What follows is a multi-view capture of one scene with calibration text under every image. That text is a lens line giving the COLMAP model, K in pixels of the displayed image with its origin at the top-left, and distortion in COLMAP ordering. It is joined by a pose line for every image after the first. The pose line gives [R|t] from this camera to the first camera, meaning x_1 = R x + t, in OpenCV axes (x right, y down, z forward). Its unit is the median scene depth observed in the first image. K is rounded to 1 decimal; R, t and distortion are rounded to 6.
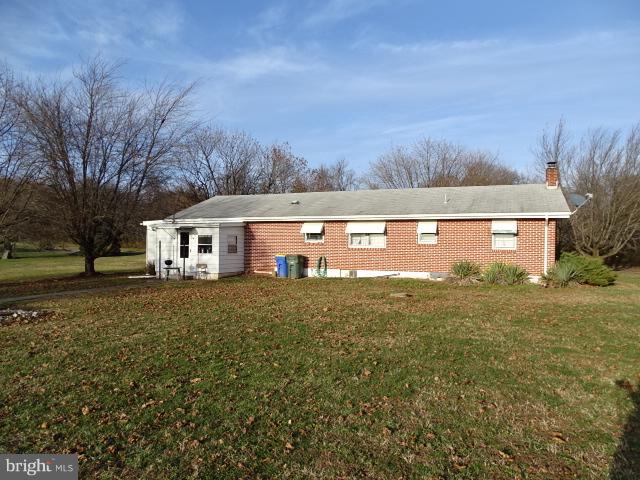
lens RADIAL K [[462.8, 0, 320.0], [0, 462.8, 240.0], [0, 0, 1]] dist [0.000075, -0.003149]
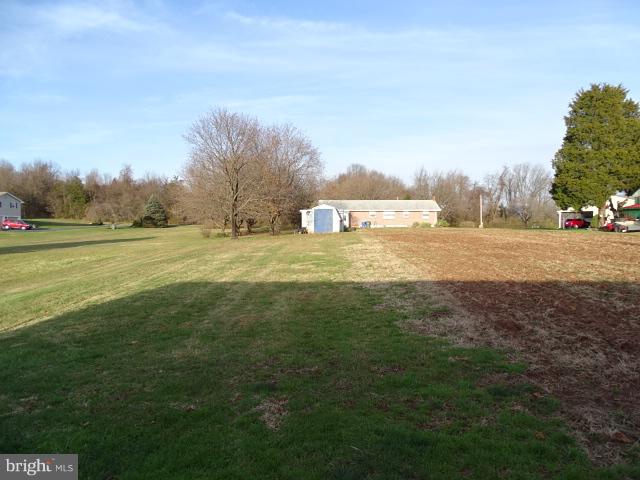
lens RADIAL K [[449.8, 0, 320.0], [0, 449.8, 240.0], [0, 0, 1]] dist [-0.006424, -0.002783]
pose [[0.951159, -0.026532, 0.307560, -1.404303], [0.008070, 0.998096, 0.061147, -0.033322], [-0.308597, -0.055679, 0.949562, -2.029811]]
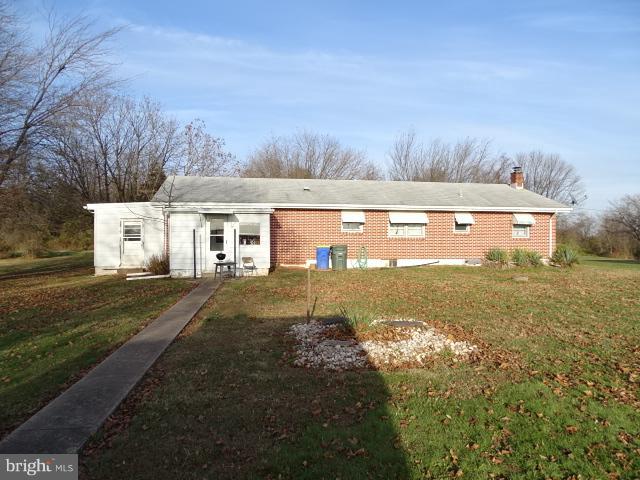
lens RADIAL K [[449.8, 0, 320.0], [0, 449.8, 240.0], [0, 0, 1]] dist [-0.006424, -0.002783]
pose [[0.856095, -0.008590, 0.516746, -0.557672], [-0.005508, 0.999653, 0.025742, -0.001691], [-0.516788, -0.024884, 0.855751, 0.237197]]
